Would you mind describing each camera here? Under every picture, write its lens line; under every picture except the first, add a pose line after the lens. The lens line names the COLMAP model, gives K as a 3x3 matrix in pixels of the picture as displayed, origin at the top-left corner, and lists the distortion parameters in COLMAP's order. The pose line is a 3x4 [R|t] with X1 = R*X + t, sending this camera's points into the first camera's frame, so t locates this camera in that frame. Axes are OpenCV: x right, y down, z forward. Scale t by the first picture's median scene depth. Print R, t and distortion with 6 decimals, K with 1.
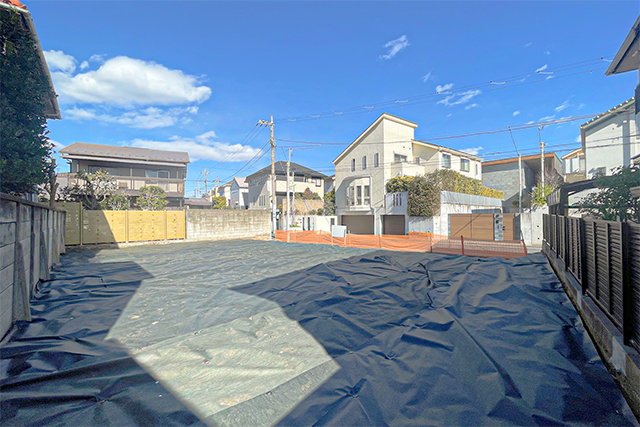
lens RADIAL K [[266.1, 0, 323.6], [0, 266.1, 209.7], [0, 0, 1]] dist [-0.004477, -0.001154]
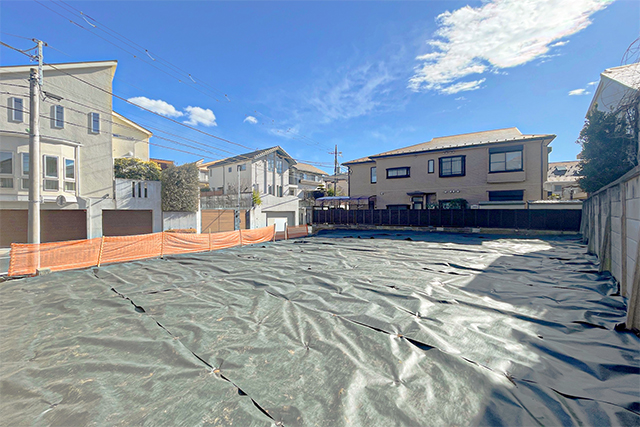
lens RADIAL K [[266.1, 0, 322.5], [0, 266.1, 215.3], [0, 0, 1]] dist [-0.004477, -0.001154]
pose [[-0.099932, -0.003883, 0.994987, -0.480430], [-0.018103, 0.999834, 0.002084, 0.022037], [-0.994830, -0.017804, -0.099985, 0.511772]]
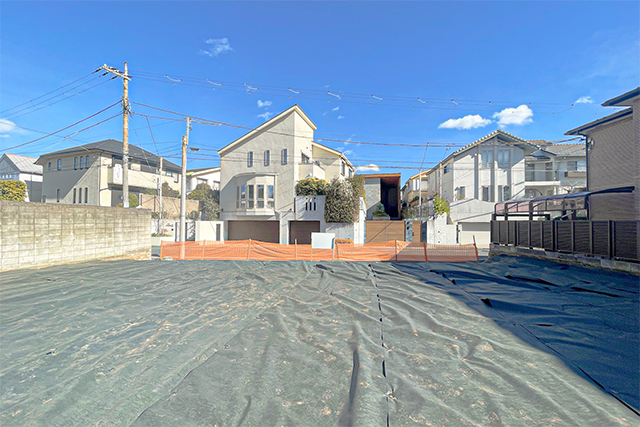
lens RADIAL K [[266.1, 0, 321.0], [0, 266.1, 216.3], [0, 0, 1]] dist [-0.004477, -0.001154]
pose [[0.810902, 0.024579, 0.584666, -0.201835], [-0.023324, 0.999681, -0.009676, 0.011753], [-0.584717, -0.005790, 0.811217, 0.228434]]
